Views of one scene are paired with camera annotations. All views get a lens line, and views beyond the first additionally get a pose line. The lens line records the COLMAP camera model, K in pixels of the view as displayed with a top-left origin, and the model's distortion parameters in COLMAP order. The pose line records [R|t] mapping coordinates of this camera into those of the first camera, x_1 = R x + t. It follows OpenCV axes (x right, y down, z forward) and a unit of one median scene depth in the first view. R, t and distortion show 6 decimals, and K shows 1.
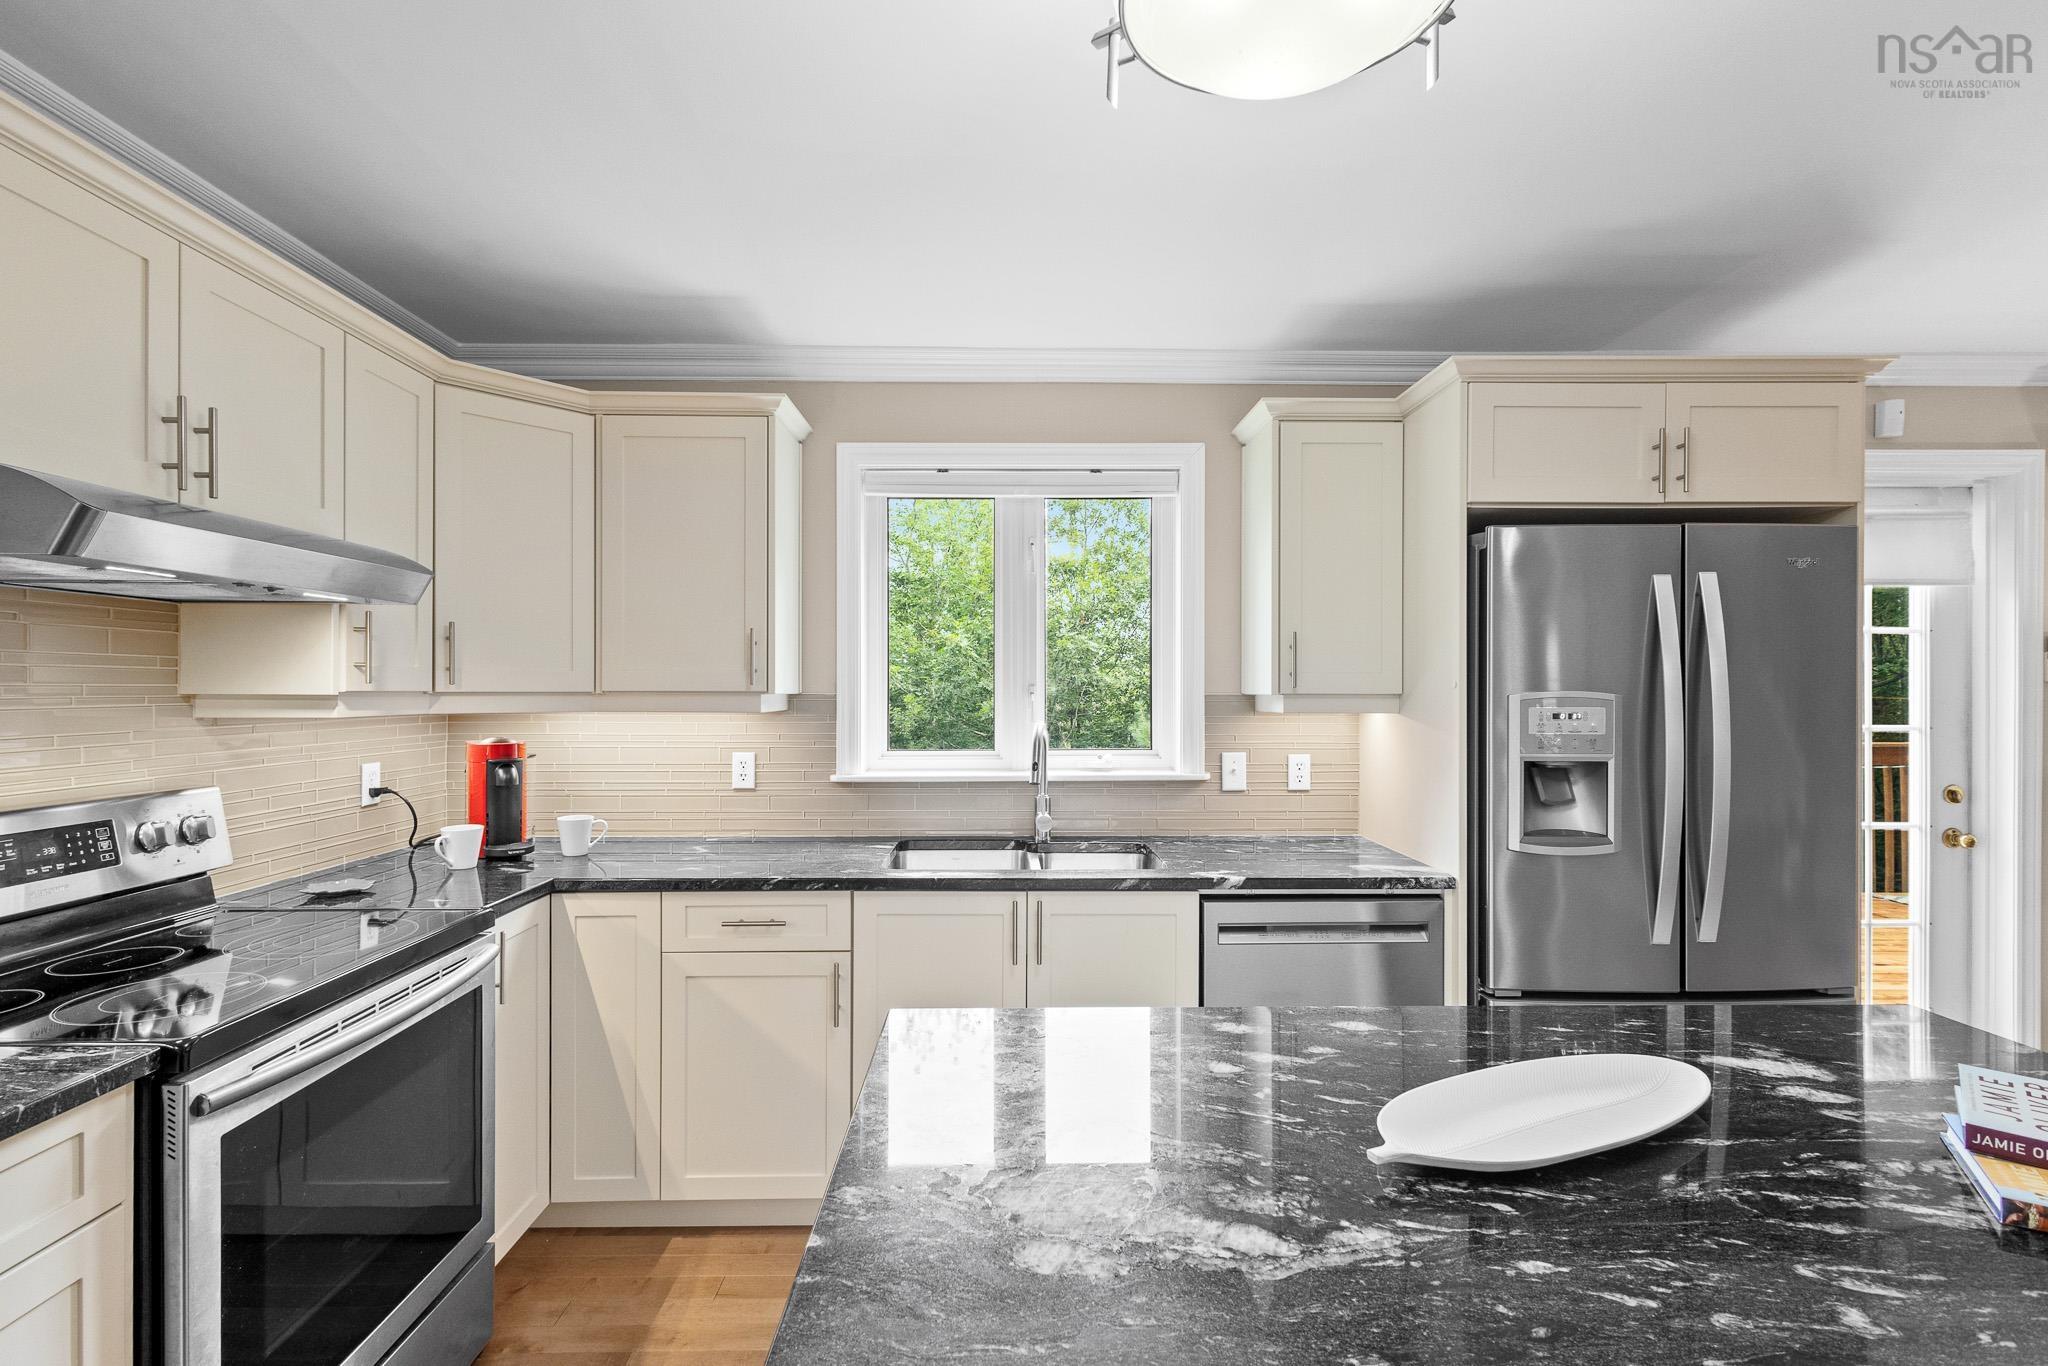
lens RADIAL K [[945.9, 0, 1012.0], [0, 945.9, 685.5], [0, 0, 1]] dist [0.014343, -0.005750]
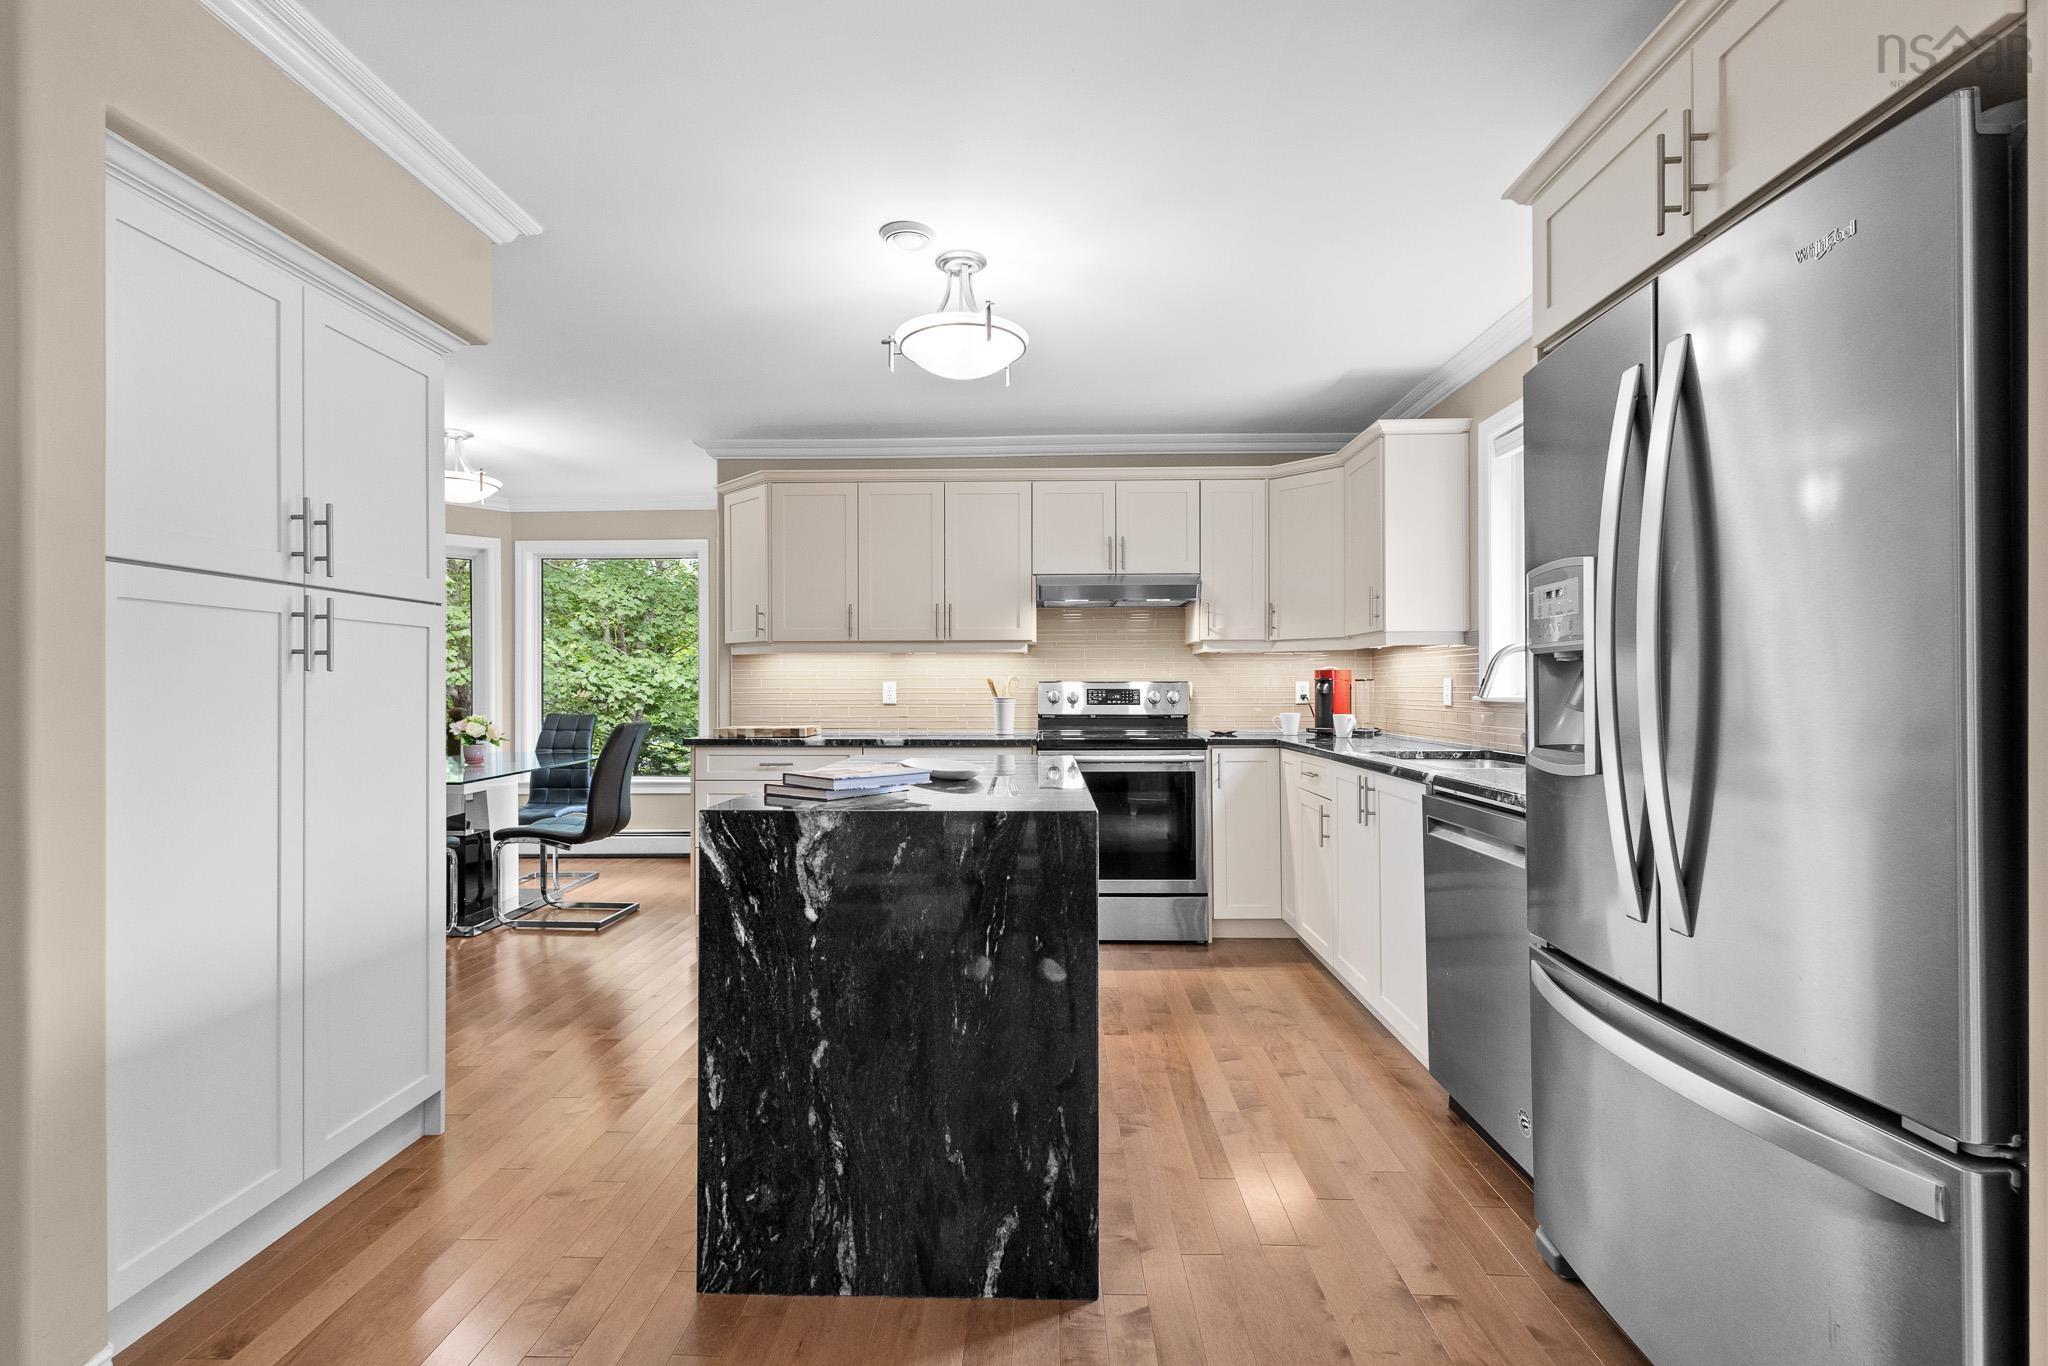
lens RADIAL K [[945.9, 0, 1024.9], [0, 945.9, 681.2], [0, 0, 1]] dist [0.014343, -0.005750]
pose [[-0.038496, -0.009401, -0.999215, 1.210378], [0.005585, 0.999938, -0.009623, 0.096009], [0.999243, -0.005951, -0.038441, 0.526591]]
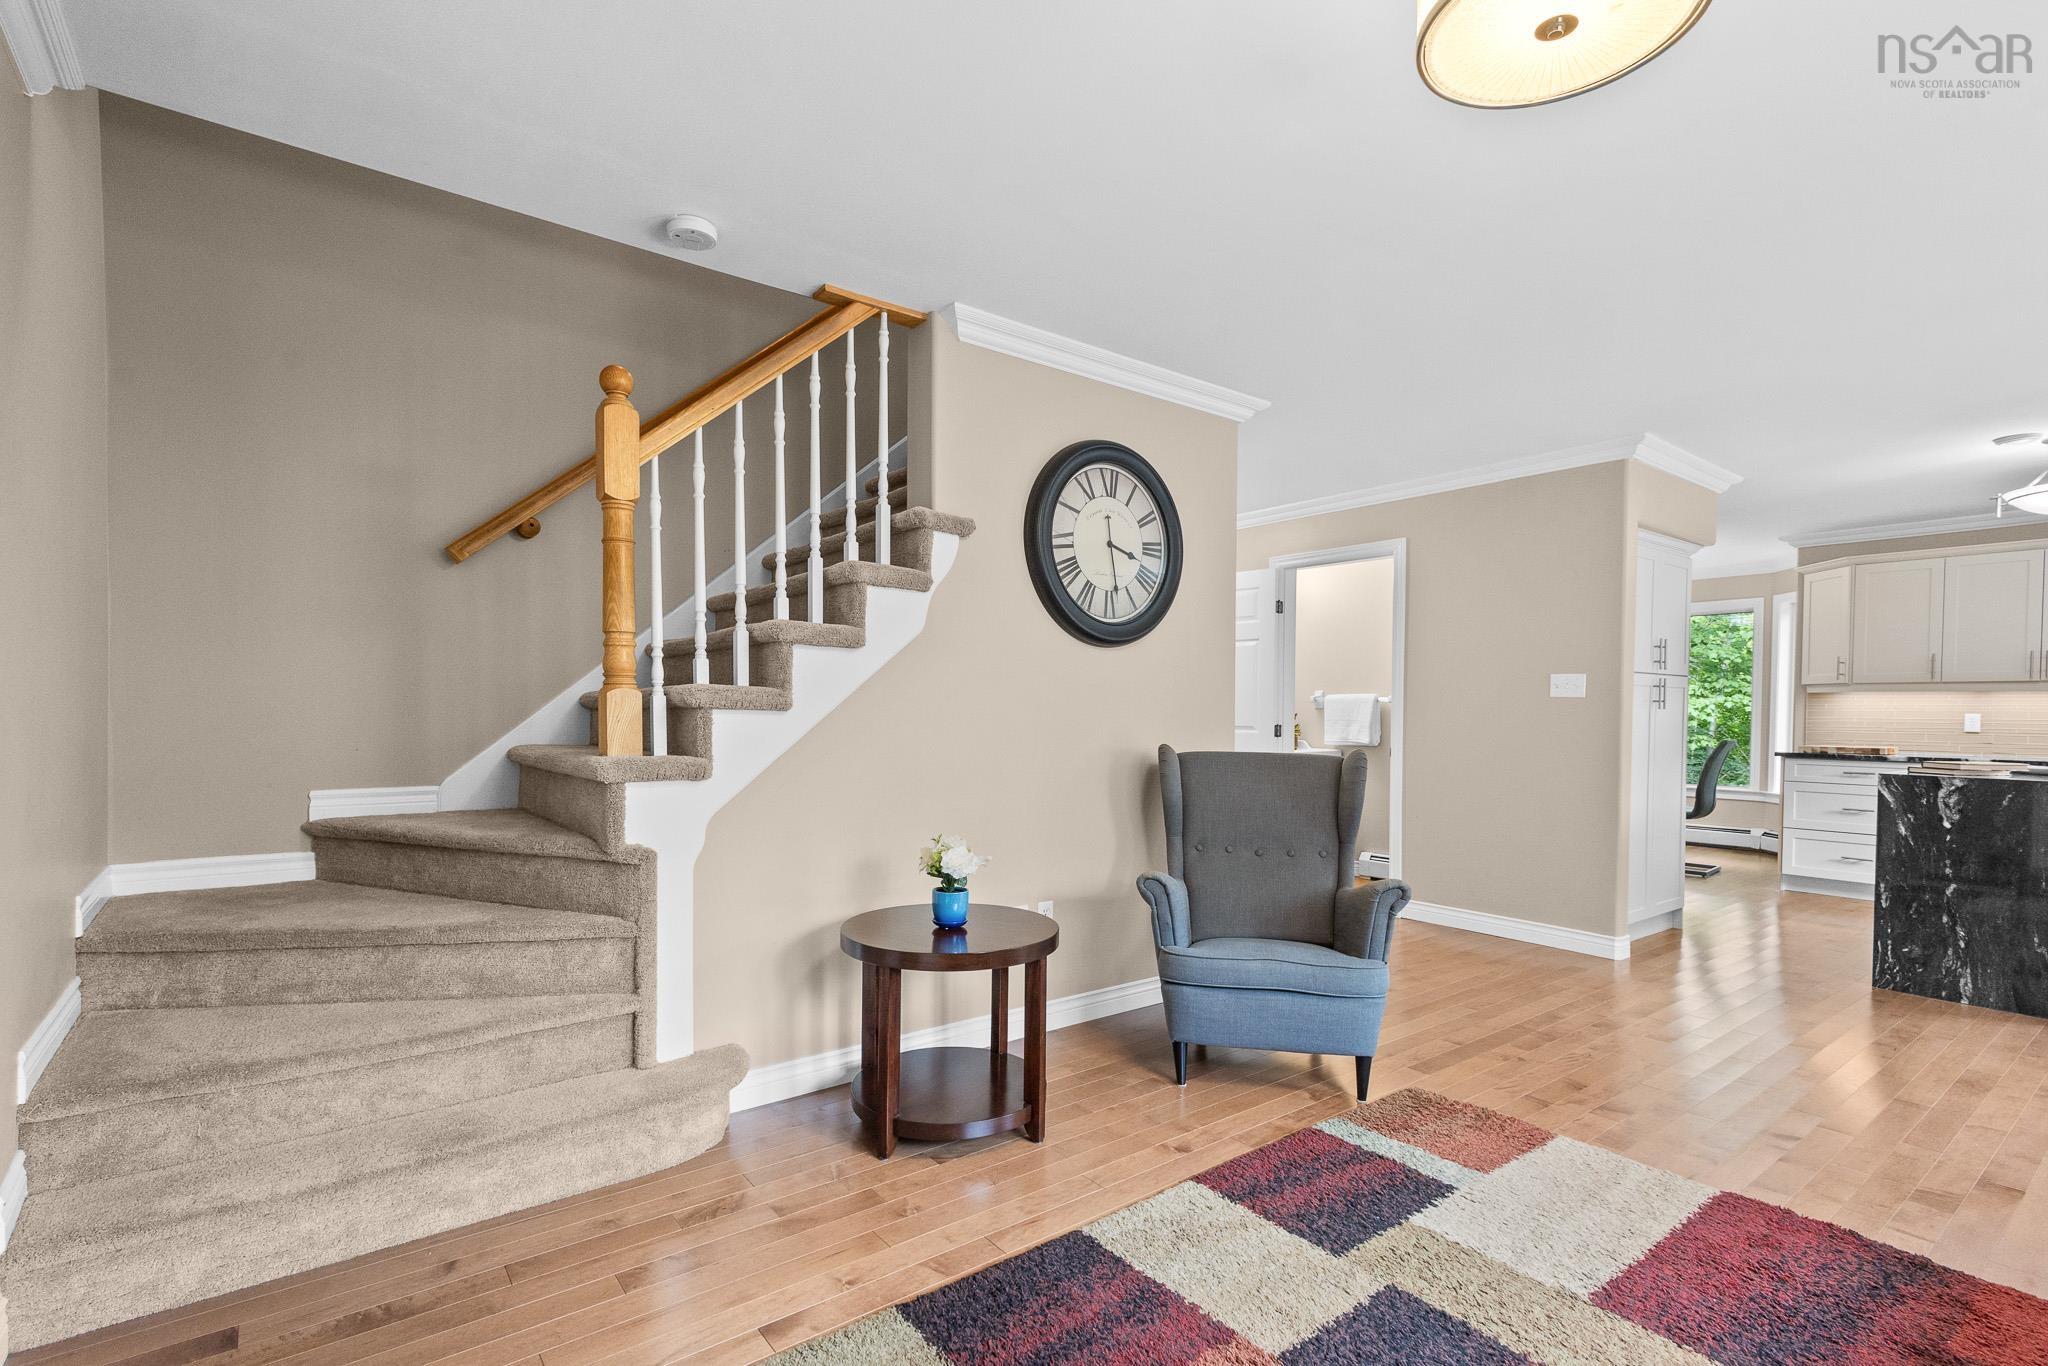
lens RADIAL K [[945.9, 0, 1025.3], [0, 945.9, 737.7], [0, 0, 1]] dist [0.014343, -0.005750]
pose [[-0.804245, 0.008305, -0.594240, 2.574839], [-0.005924, 0.999741, 0.021989, 0.098760], [0.594269, 0.021204, -0.803987, 0.683288]]
